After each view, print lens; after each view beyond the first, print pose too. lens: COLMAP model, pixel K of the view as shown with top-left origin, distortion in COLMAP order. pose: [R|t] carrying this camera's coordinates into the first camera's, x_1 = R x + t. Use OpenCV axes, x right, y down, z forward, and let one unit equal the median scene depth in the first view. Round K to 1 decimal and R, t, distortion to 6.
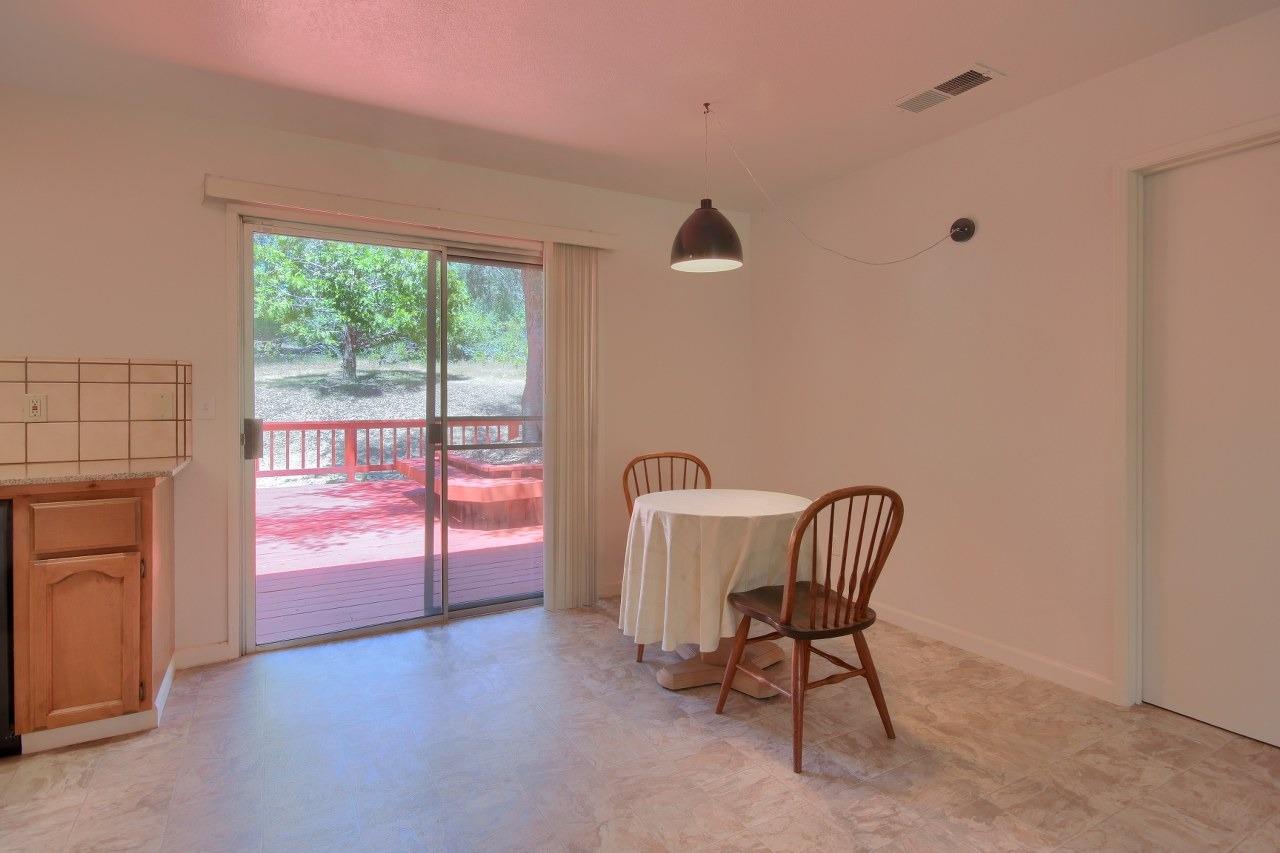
lens RADIAL K [[660.5, 0, 652.7], [0, 660.5, 401.7], [0, 0, 1]] dist [0.005862, -0.002959]
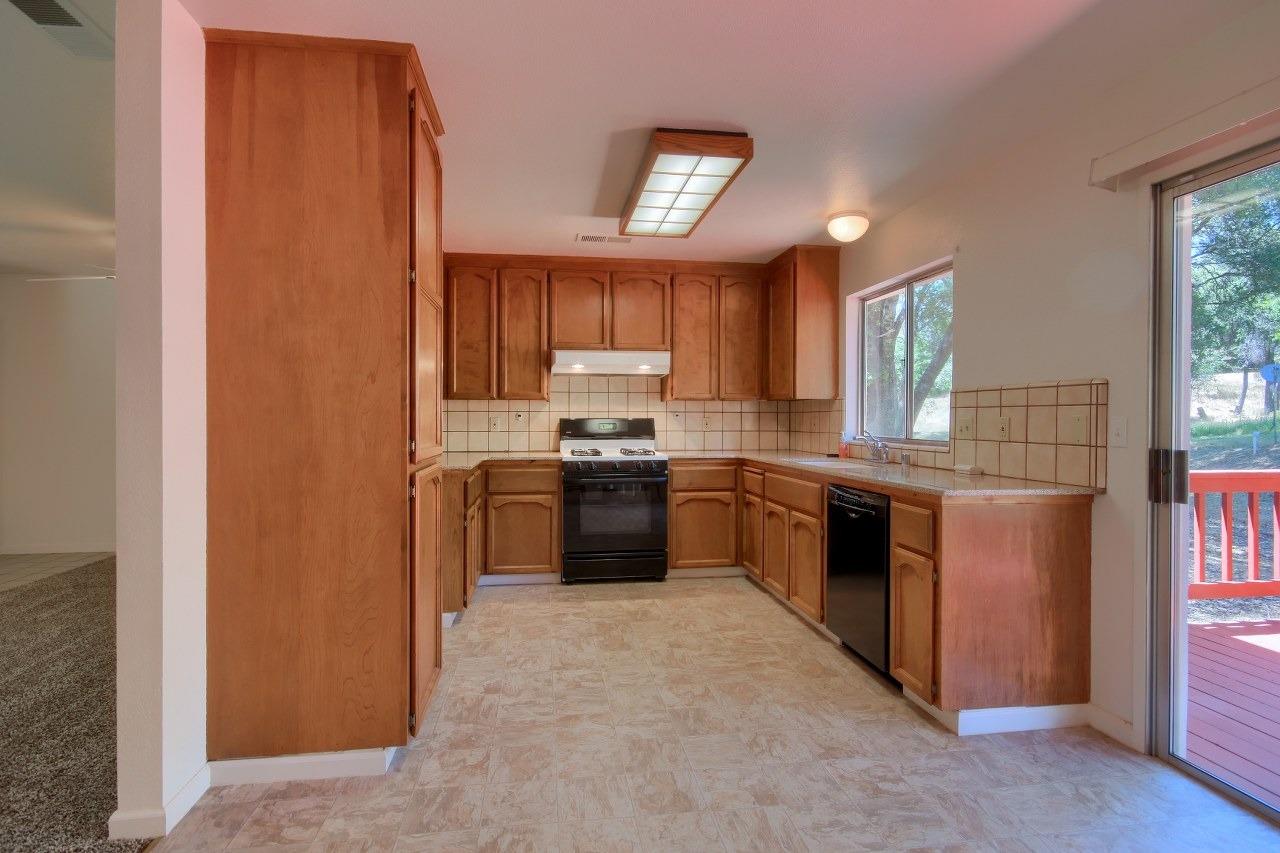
lens RADIAL K [[660.5, 0, 630.6], [0, 660.5, 425.9], [0, 0, 1]] dist [0.005862, -0.002959]
pose [[-0.397543, 0.009835, -0.917531, 0.358477], [-0.008209, 0.999864, 0.014274, -0.007213], [0.917547, 0.013207, -0.397409, 0.809686]]
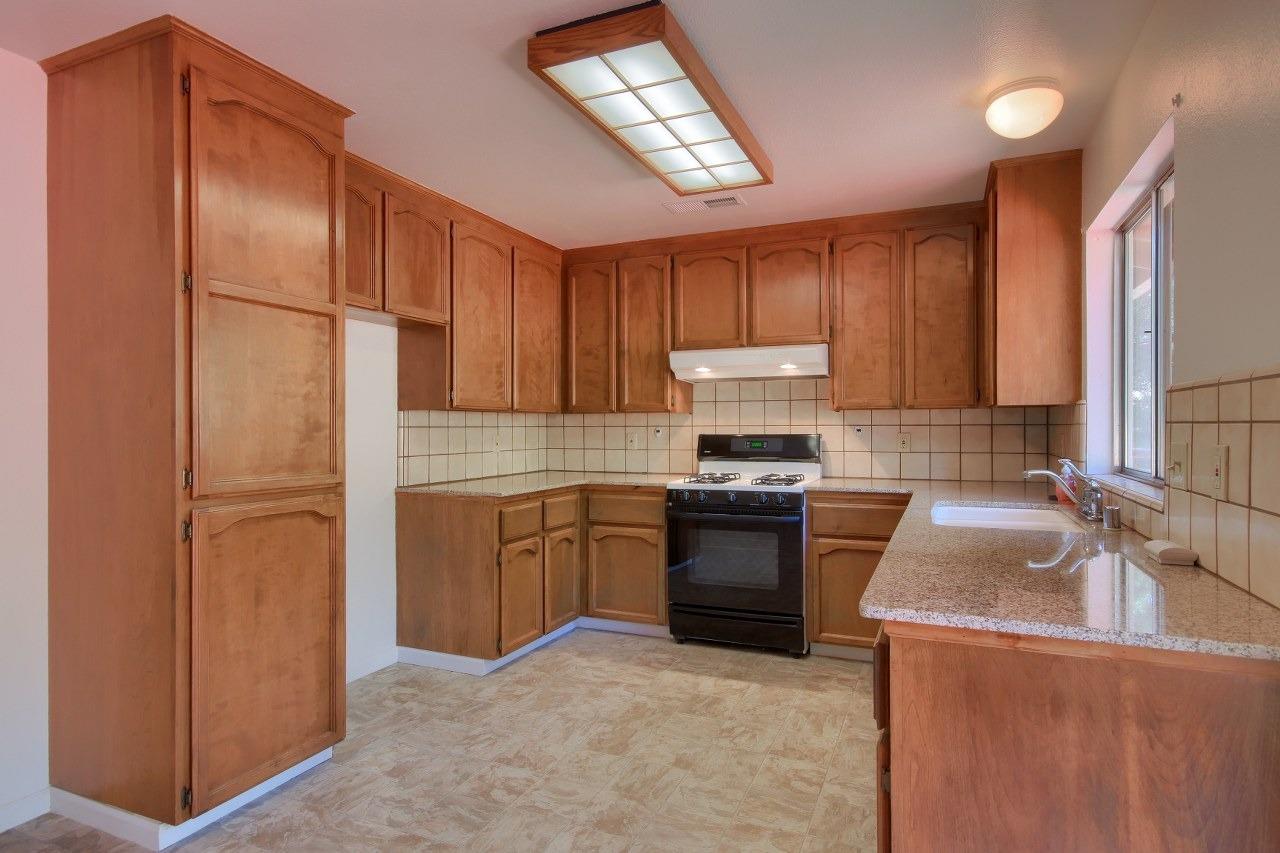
lens RADIAL K [[699.6, 0, 643.1], [0, 699.6, 428.3], [0, 0, 1]] dist [0.014035, 0.001928]
pose [[-0.818746, 0.004634, -0.574137, -0.226855], [-0.001377, 0.999949, 0.010034, -0.029184], [0.574154, 0.009006, -0.818698, 1.119052]]
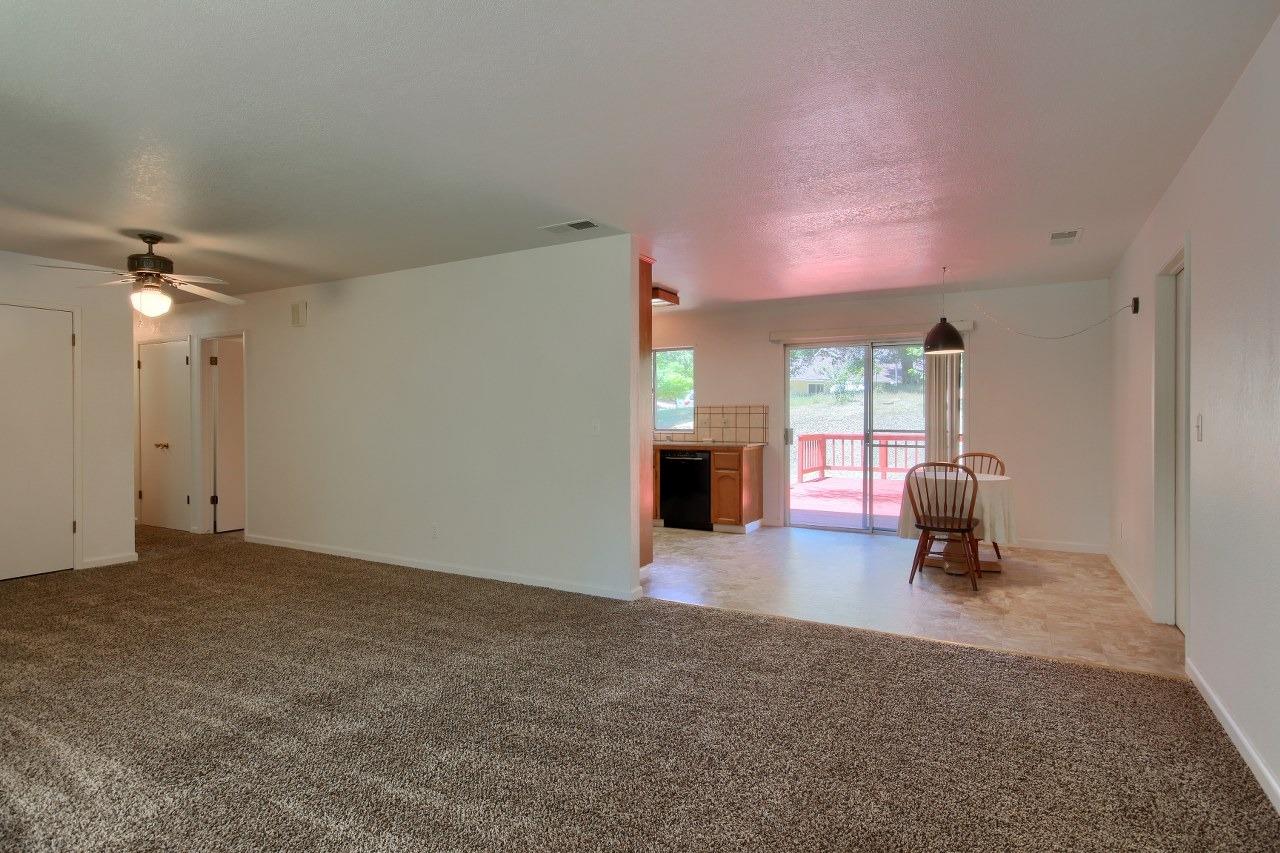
lens RADIAL K [[660.5, 0, 642.6], [0, 660.5, 418.5], [0, 0, 1]] dist [0.005862, -0.002959]
pose [[0.507961, 0.002608, -0.861376, 1.298943], [-0.006083, 0.999981, -0.000559, -0.005553], [0.861359, 0.005524, 0.507967, -0.736383]]
